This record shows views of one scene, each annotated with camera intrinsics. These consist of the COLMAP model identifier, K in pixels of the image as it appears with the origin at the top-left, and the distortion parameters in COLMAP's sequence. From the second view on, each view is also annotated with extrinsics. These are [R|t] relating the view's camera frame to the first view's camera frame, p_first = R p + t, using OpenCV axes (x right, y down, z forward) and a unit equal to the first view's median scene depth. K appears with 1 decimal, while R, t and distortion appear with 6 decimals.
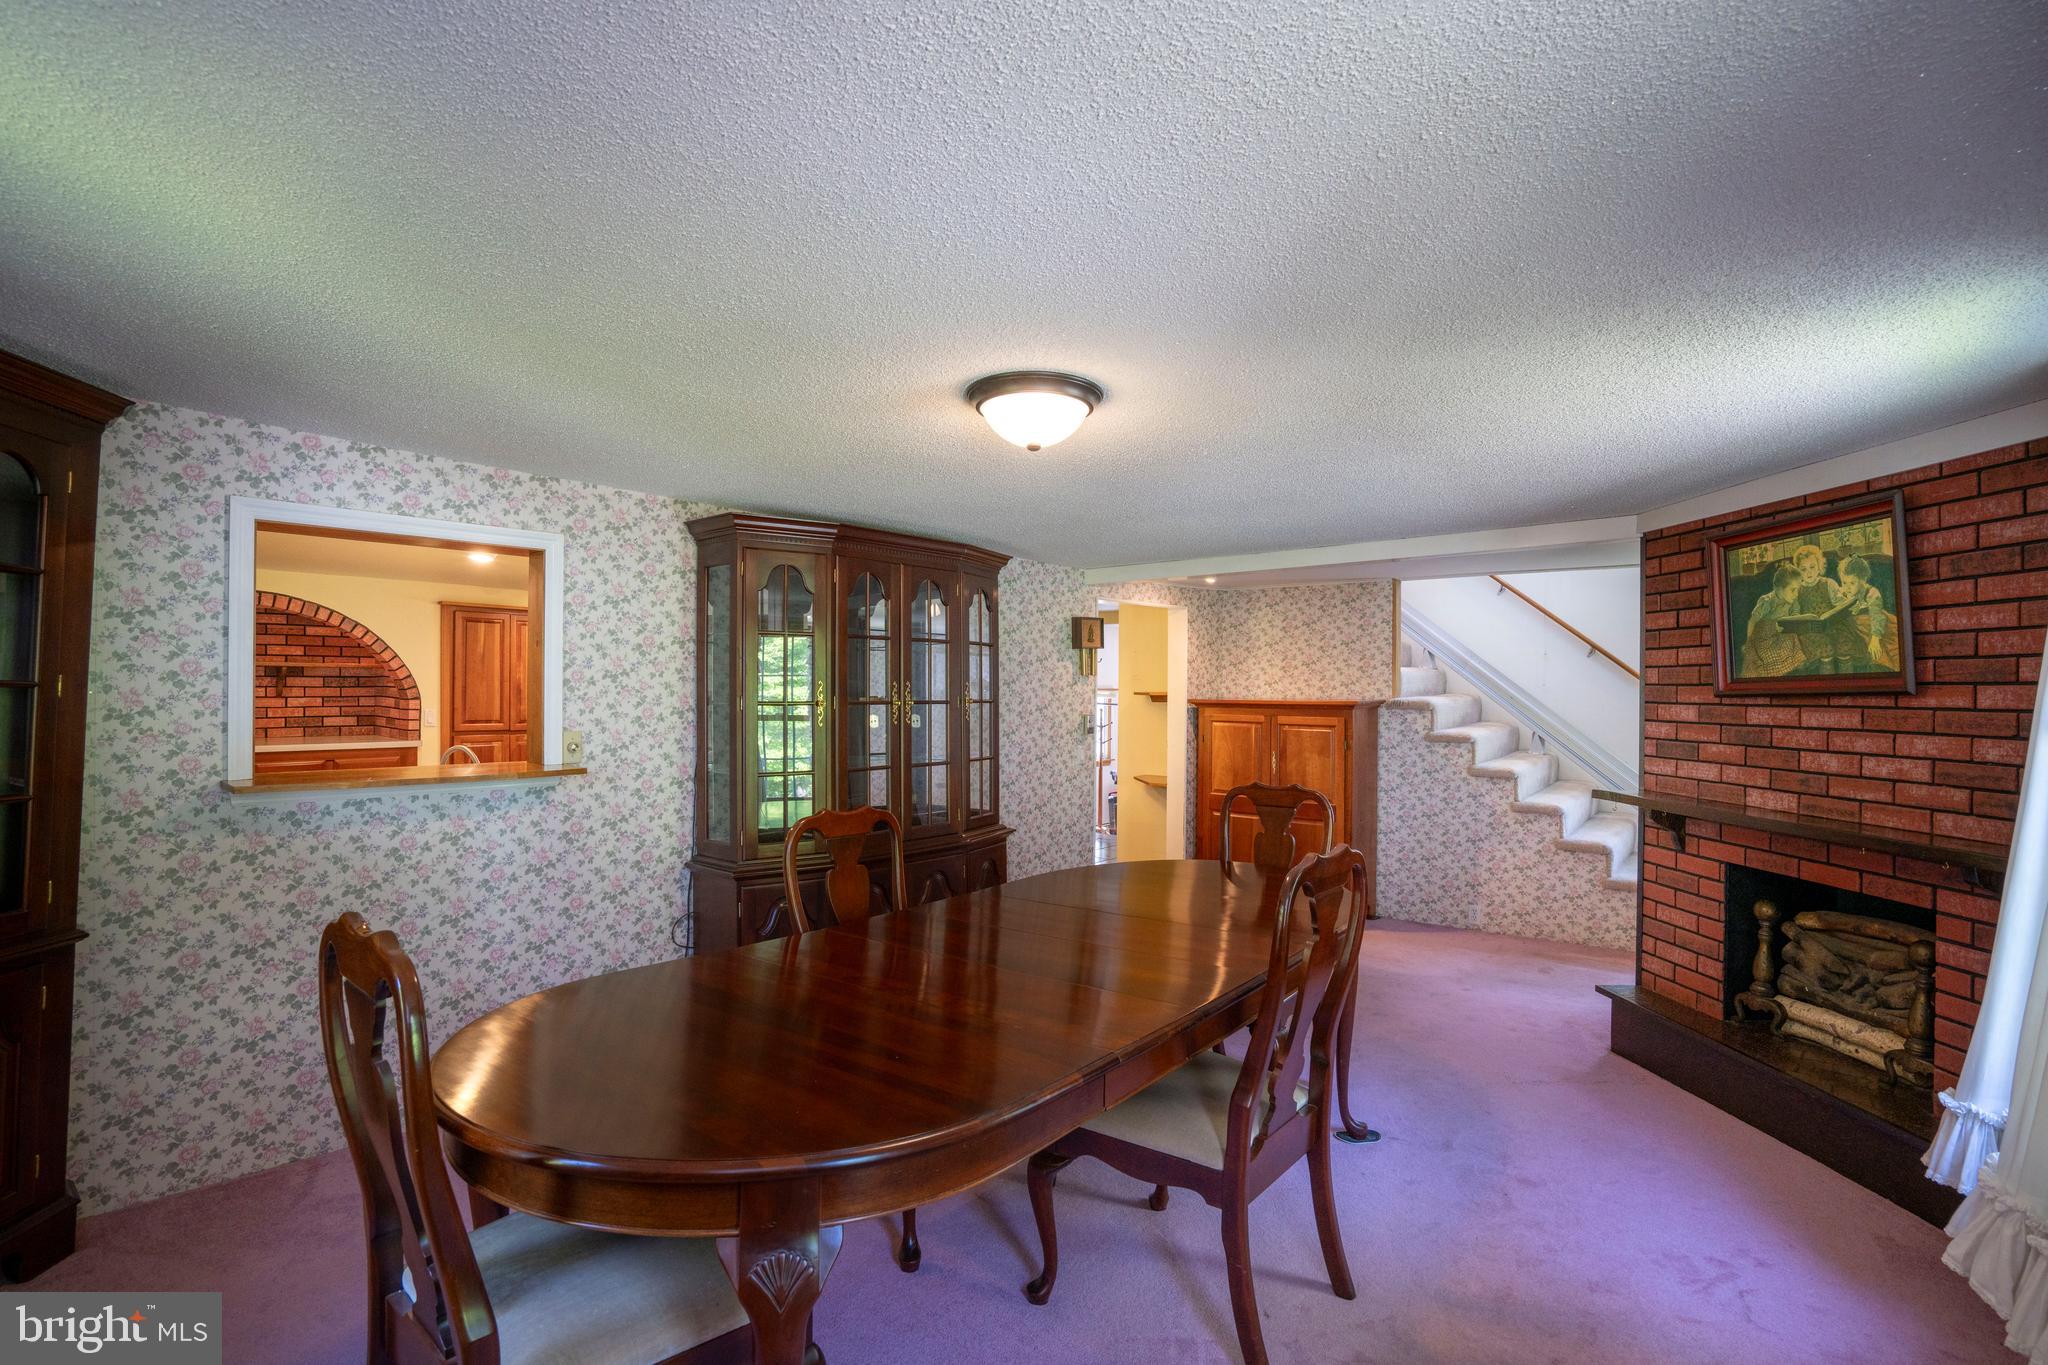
lens RADIAL K [[958.2, 0, 1019.7], [0, 958.2, 682.7], [0, 0, 1]] dist [-0.037912, 0.006649]
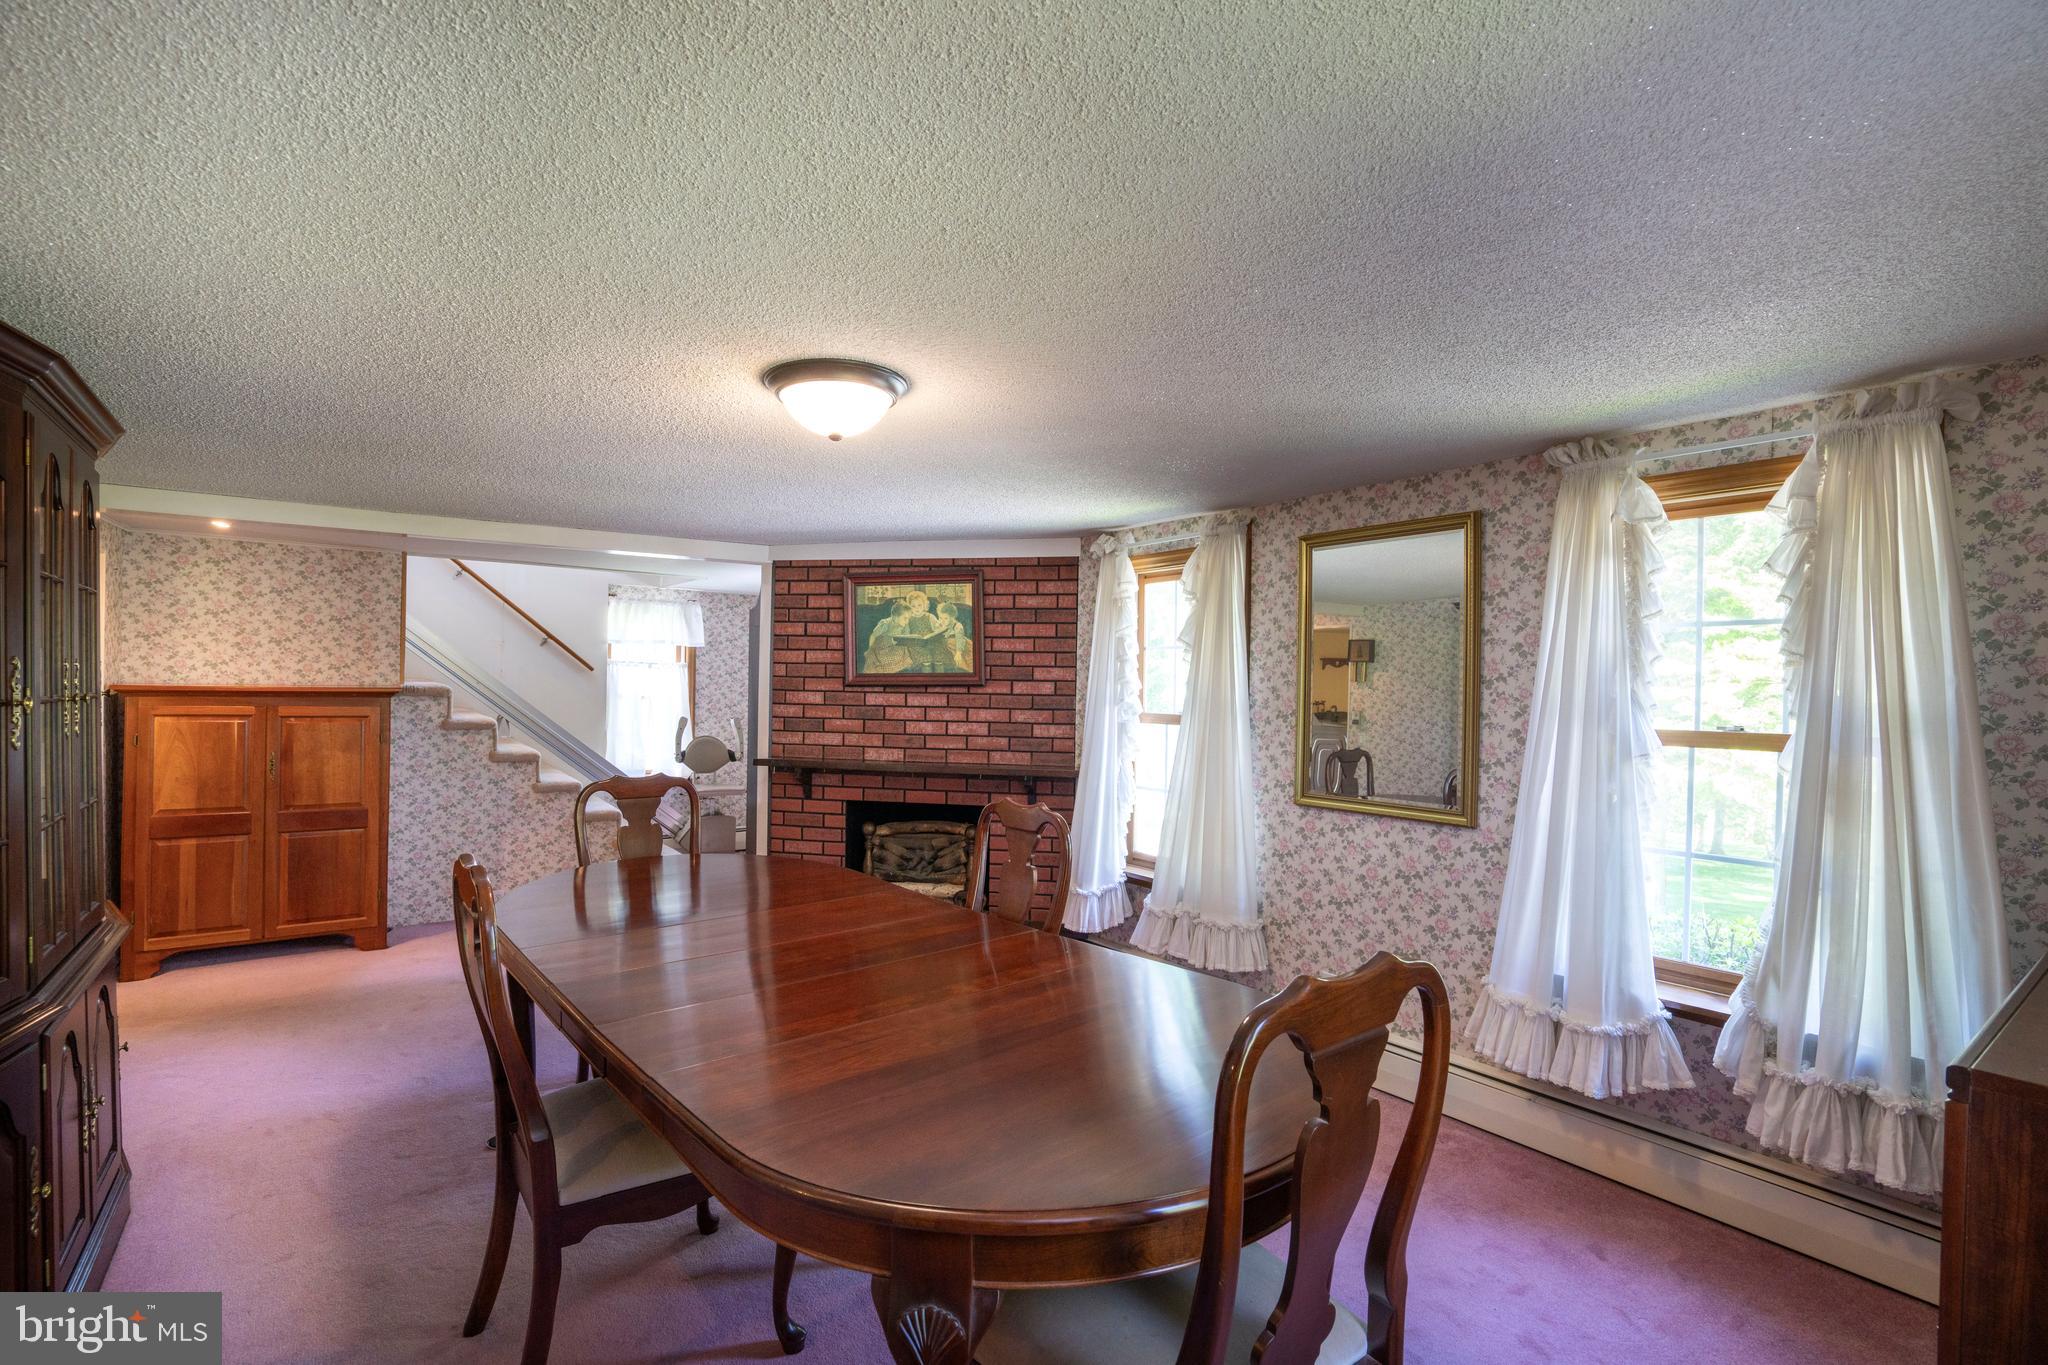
lens RADIAL K [[958.2, 0, 1010.2], [0, 958.2, 684.9], [0, 0, 1]] dist [-0.037912, 0.006649]
pose [[0.232330, -0.001909, 0.972635, -0.646866], [-0.021504, 0.999744, 0.007099, -0.002899], [-0.972399, -0.022565, 0.232229, 0.429349]]
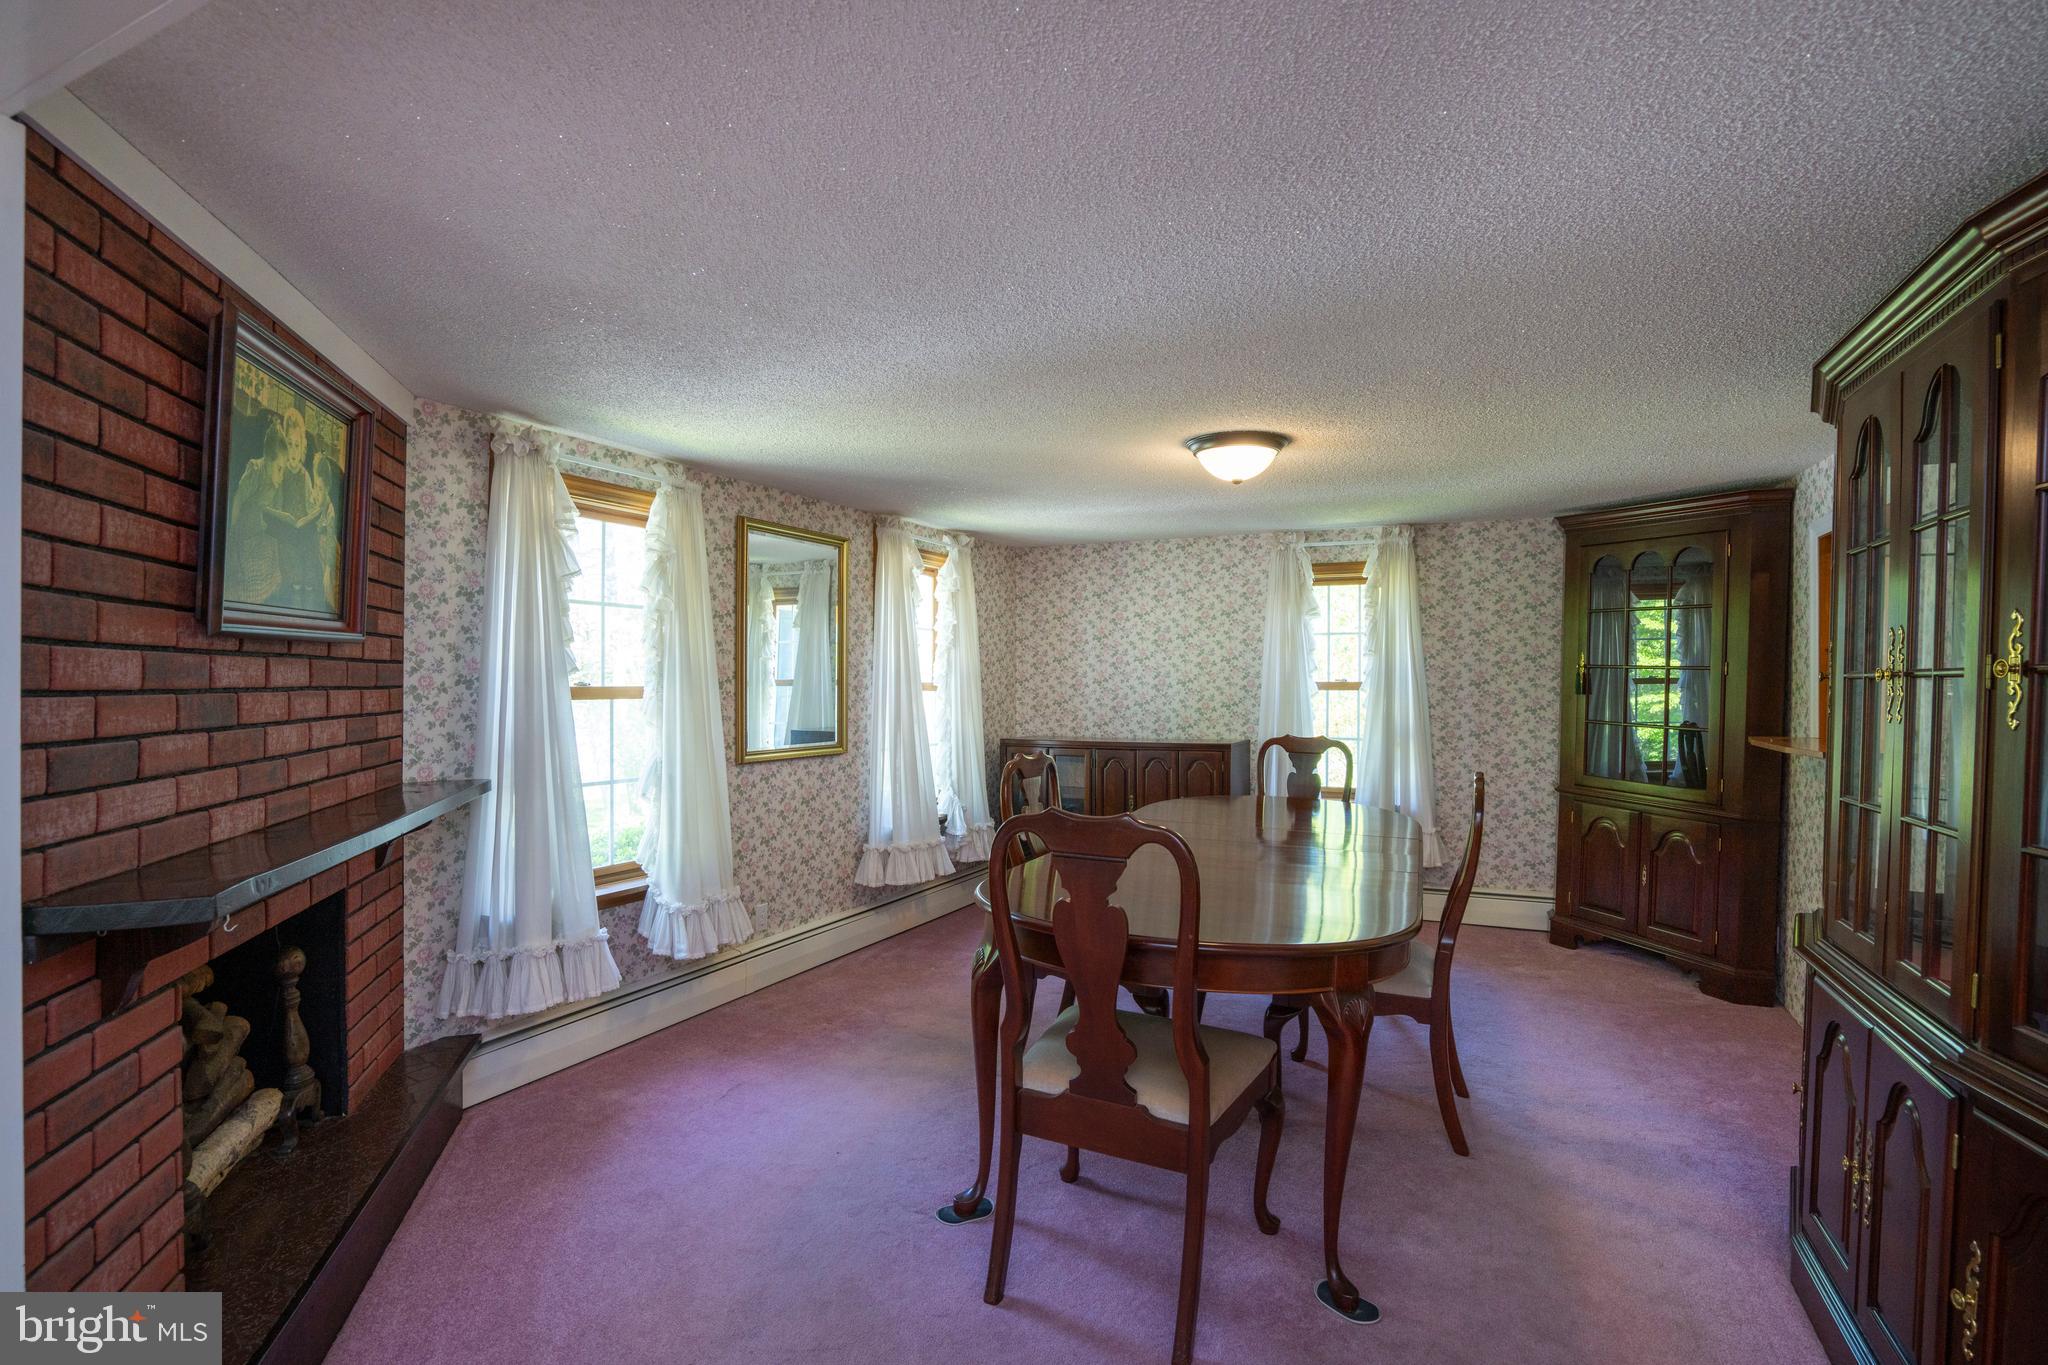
lens RADIAL K [[958.2, 0, 1029.9], [0, 958.2, 686.6], [0, 0, 1]] dist [-0.037912, 0.006649]
pose [[-0.967840, -0.013524, -0.251201, 0.467341], [-0.012736, 0.999908, -0.004761, 0.040303], [0.251242, -0.001409, -0.967923, 1.628043]]
